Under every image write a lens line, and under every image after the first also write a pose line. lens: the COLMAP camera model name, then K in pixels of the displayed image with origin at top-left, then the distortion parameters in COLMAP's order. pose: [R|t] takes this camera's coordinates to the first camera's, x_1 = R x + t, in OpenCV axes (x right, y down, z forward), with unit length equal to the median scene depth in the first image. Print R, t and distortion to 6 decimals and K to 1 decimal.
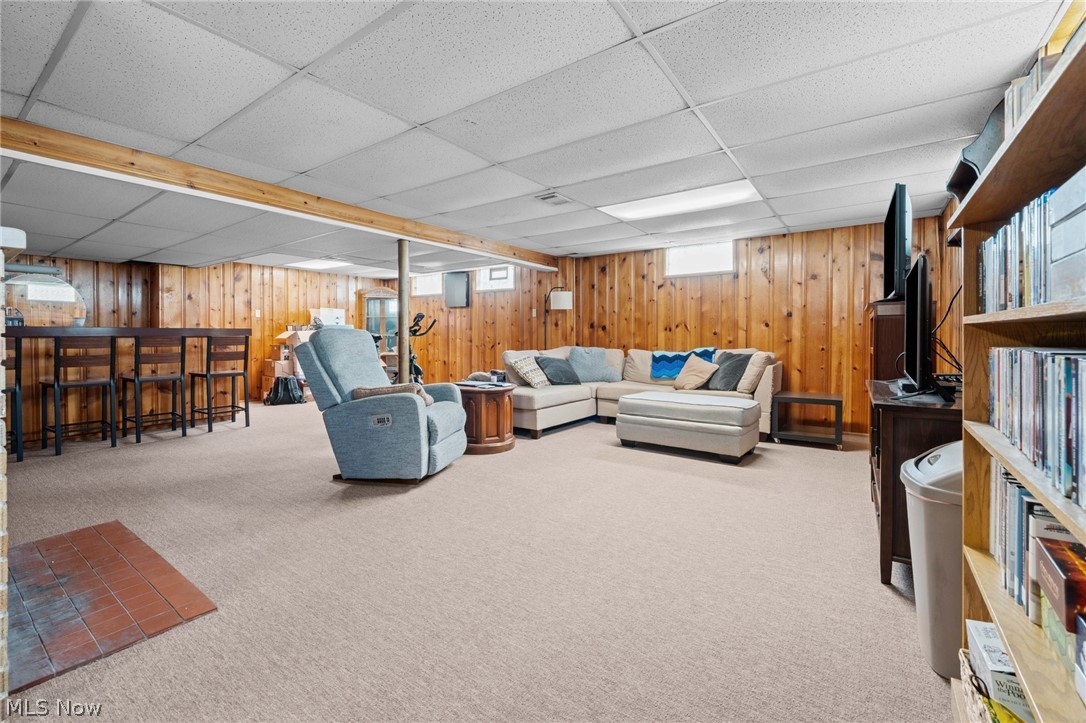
lens RADIAL K [[453.9, 0, 542.6], [0, 453.9, 336.7], [0, 0, 1]] dist [-0.000016, 0.000010]
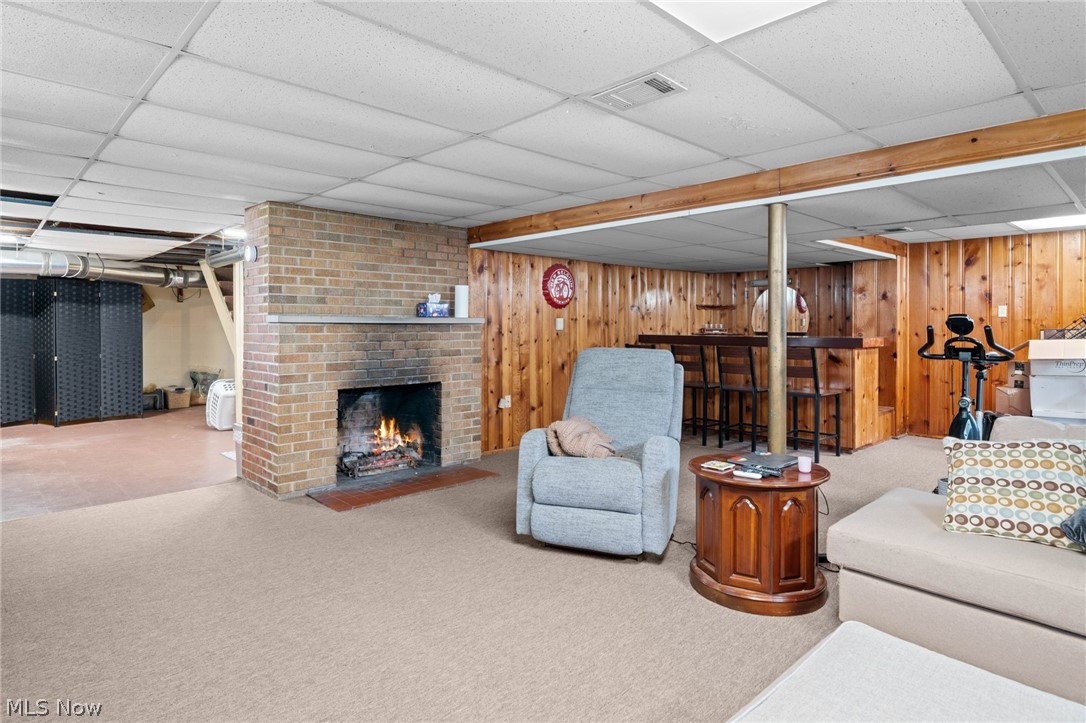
lens RADIAL K [[600.7, 0, 542.8], [0, 600.7, 323.9], [0, 0, 1]] dist [0.004173, 0.000777]
pose [[-0.188455, -0.001025, -0.982081, 0.554591], [-0.002426, 0.999997, -0.000579, -0.051026], [0.982079, 0.002274, -0.188457, 0.857906]]
